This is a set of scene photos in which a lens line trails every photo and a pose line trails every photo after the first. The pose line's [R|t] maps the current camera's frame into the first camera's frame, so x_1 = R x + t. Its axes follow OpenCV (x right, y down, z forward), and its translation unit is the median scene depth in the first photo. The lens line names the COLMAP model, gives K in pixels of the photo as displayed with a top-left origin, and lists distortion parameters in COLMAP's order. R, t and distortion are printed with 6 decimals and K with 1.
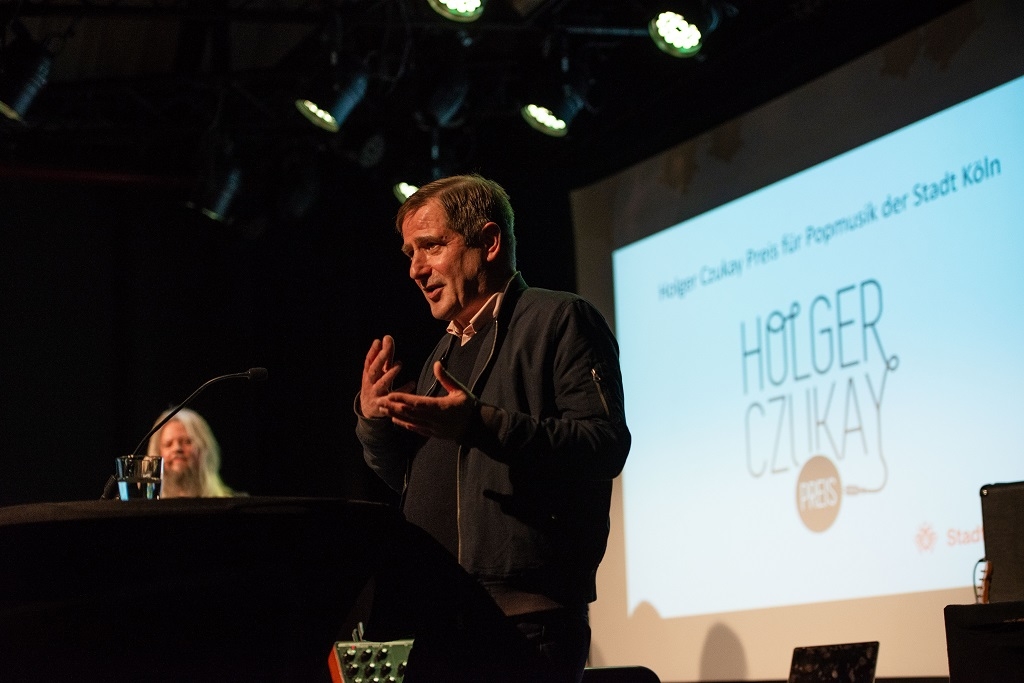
lens RADIAL K [[2092.9, 0, 512.0], [0, 2092.9, 341.5], [0, 0, 1]] dist [-0.077070, -0.284599]
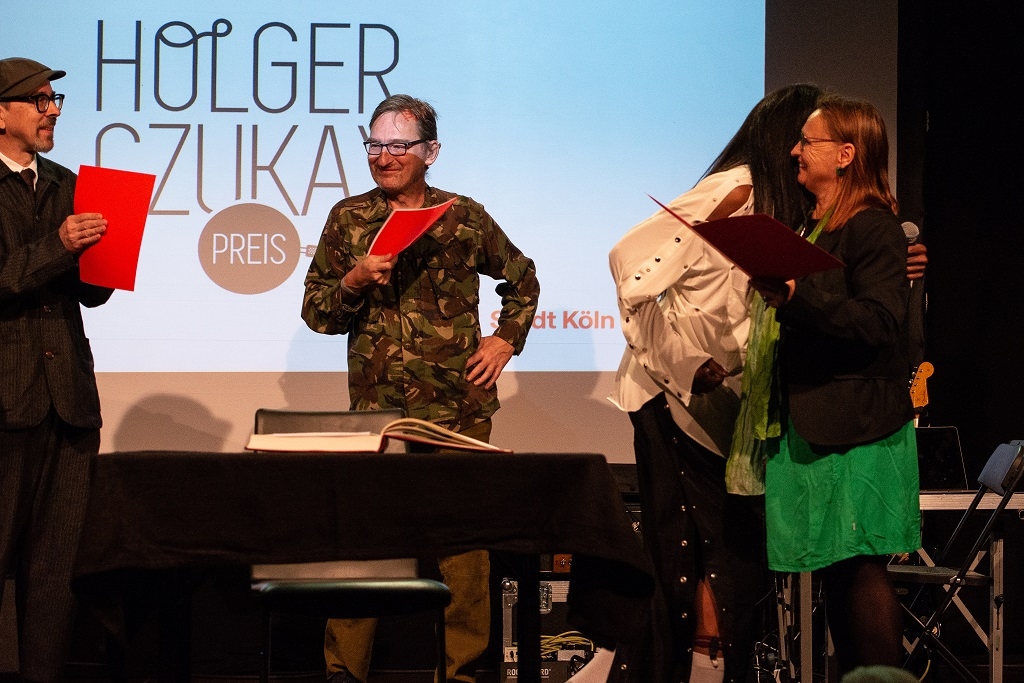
lens RADIAL K [[2092.9, 0, 512.0], [0, 2092.9, 341.5], [0, 0, 1]] dist [-0.077070, -0.284599]
pose [[0.300065, 0.057787, 0.952167, -0.650280], [-0.159582, 0.987138, -0.009618, 0.103303], [-0.940476, -0.149063, 0.305427, 0.637119]]
